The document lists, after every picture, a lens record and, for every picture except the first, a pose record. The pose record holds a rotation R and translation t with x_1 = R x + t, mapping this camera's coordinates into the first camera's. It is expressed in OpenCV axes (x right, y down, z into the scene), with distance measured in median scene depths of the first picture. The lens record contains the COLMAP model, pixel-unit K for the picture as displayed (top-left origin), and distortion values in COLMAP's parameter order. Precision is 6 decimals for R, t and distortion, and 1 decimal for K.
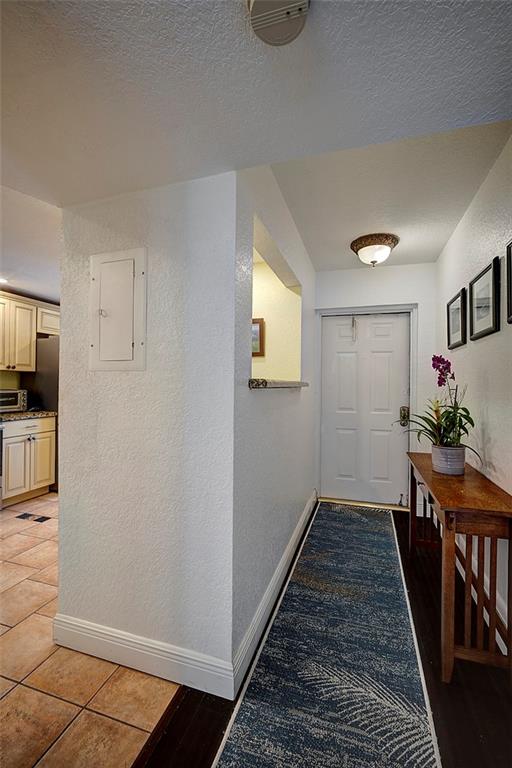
lens RADIAL K [[335.1, 0, 237.3], [0, 335.1, 383.9], [0, 0, 1]] dist [-0.020253, 0.006705]
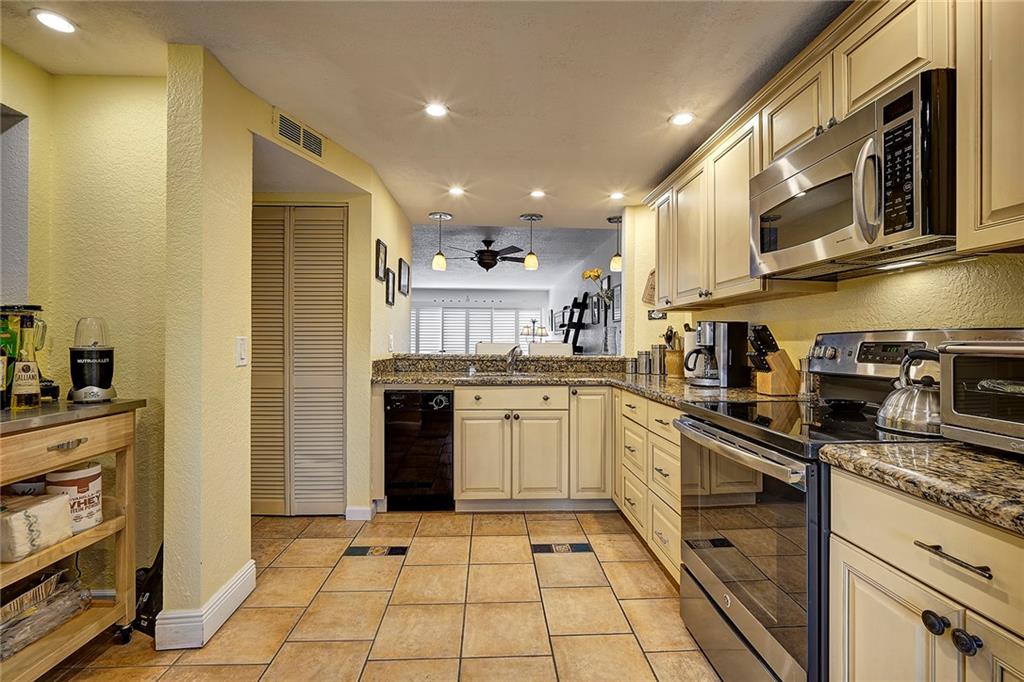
lens RADIAL K [[465.8, 0, 512.1], [0, 465.8, 337.8], [0, 0, 1]] dist [-0.009023, 0.000981]
pose [[-0.927846, -0.015119, -0.372657, -0.315727], [-0.013263, 0.999884, -0.007544, 0.023084], [0.372727, -0.002057, -0.927939, 1.084695]]
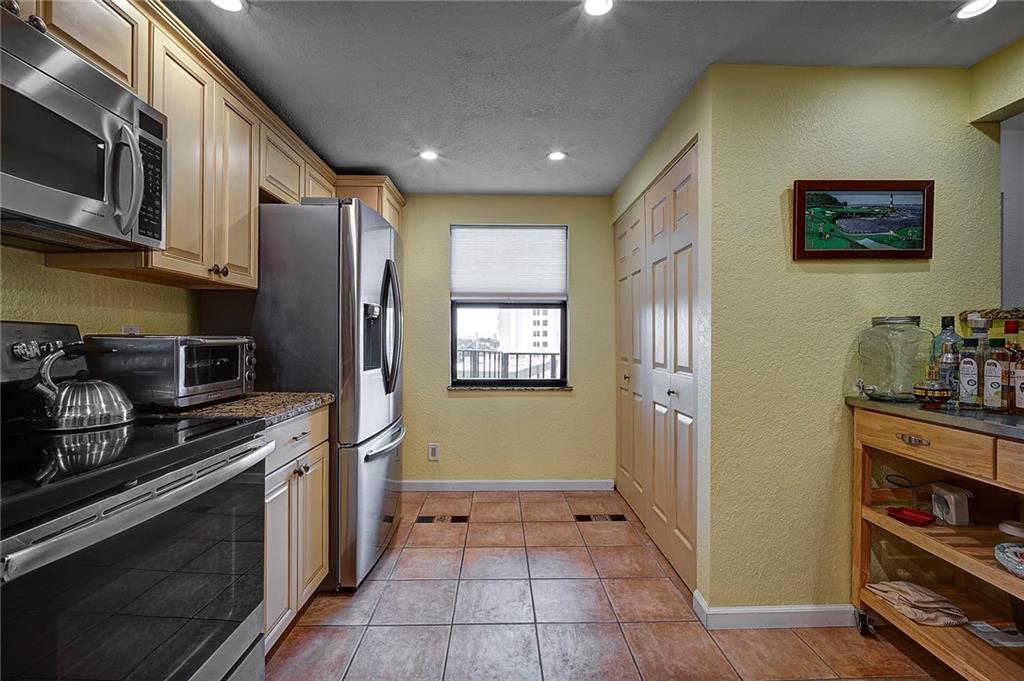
lens RADIAL K [[465.8, 0, 507.8], [0, 465.8, 341.9], [0, 0, 1]] dist [-0.009023, 0.000981]
pose [[0.942260, -0.008767, 0.334769, -0.554477], [0.006947, 0.999954, 0.006633, 0.023260], [-0.334811, -0.003924, 0.942277, 0.433569]]
